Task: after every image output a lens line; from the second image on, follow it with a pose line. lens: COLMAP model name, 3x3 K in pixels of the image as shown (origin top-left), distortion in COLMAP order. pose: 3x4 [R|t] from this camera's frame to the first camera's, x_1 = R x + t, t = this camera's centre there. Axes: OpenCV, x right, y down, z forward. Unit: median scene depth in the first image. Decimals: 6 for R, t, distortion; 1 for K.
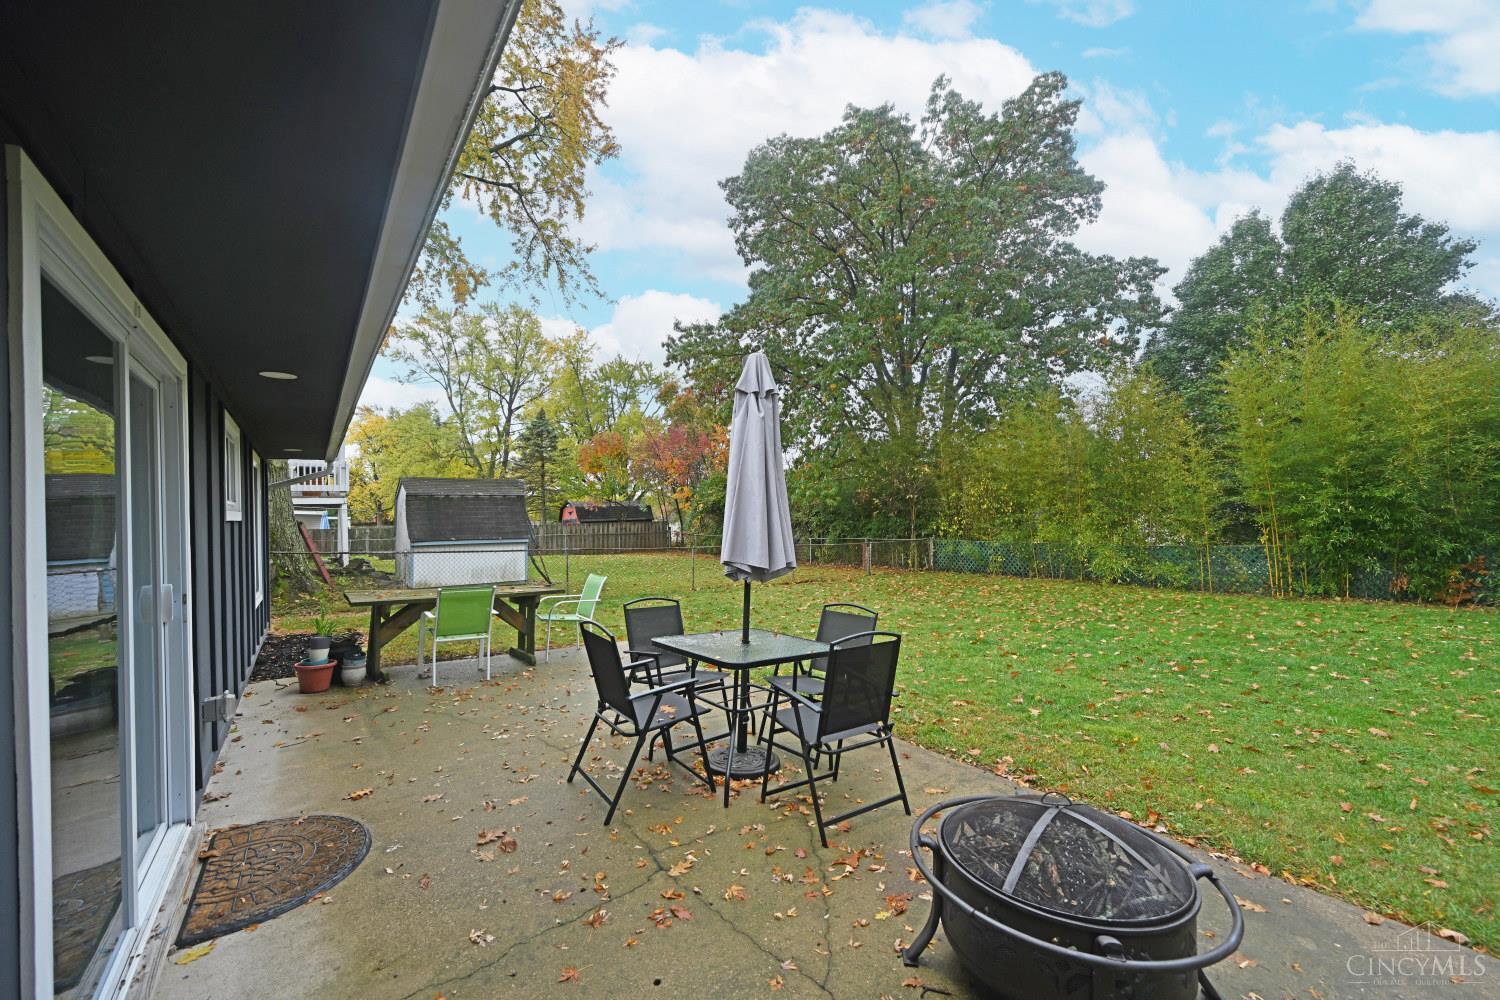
lens RADIAL K [[597.1, 0, 750.5], [0, 597.1, 505.1], [0, 0, 1]] dist [-0.000381, -0.000655]
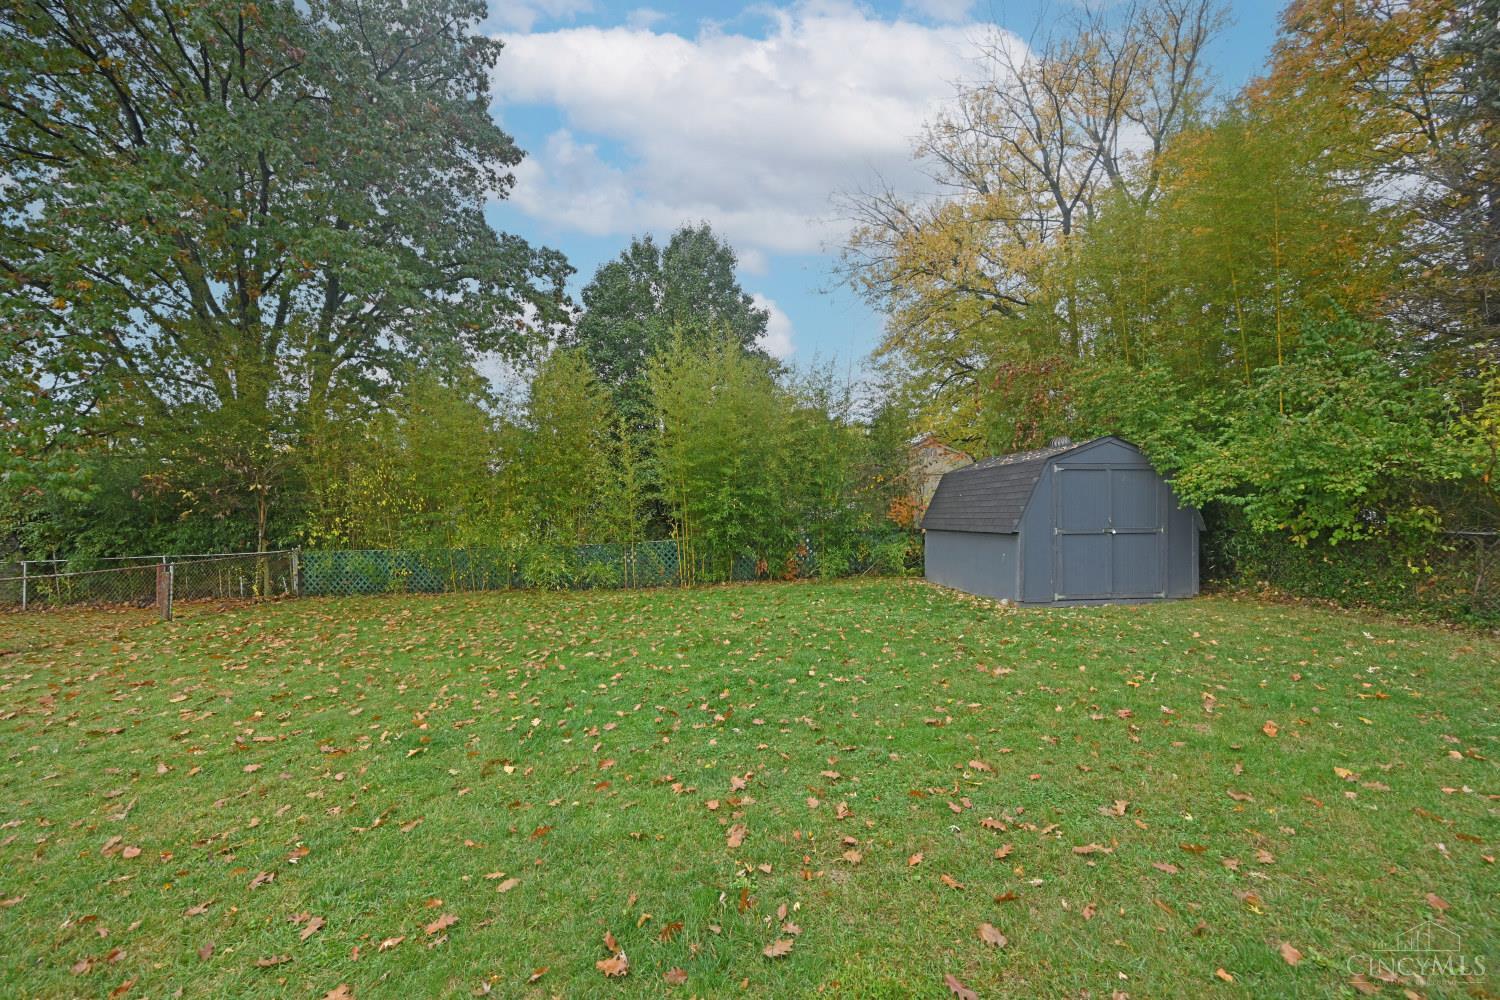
lens RADIAL K [[597.1, 0, 751.7], [0, 597.1, 502.6], [0, 0, 1]] dist [-0.000381, -0.000655]
pose [[0.574104, 0.005720, 0.818762, 0.045310], [-0.001968, 0.999982, -0.005606, 0.004642], [-0.818780, 0.001607, 0.574105, 0.186123]]
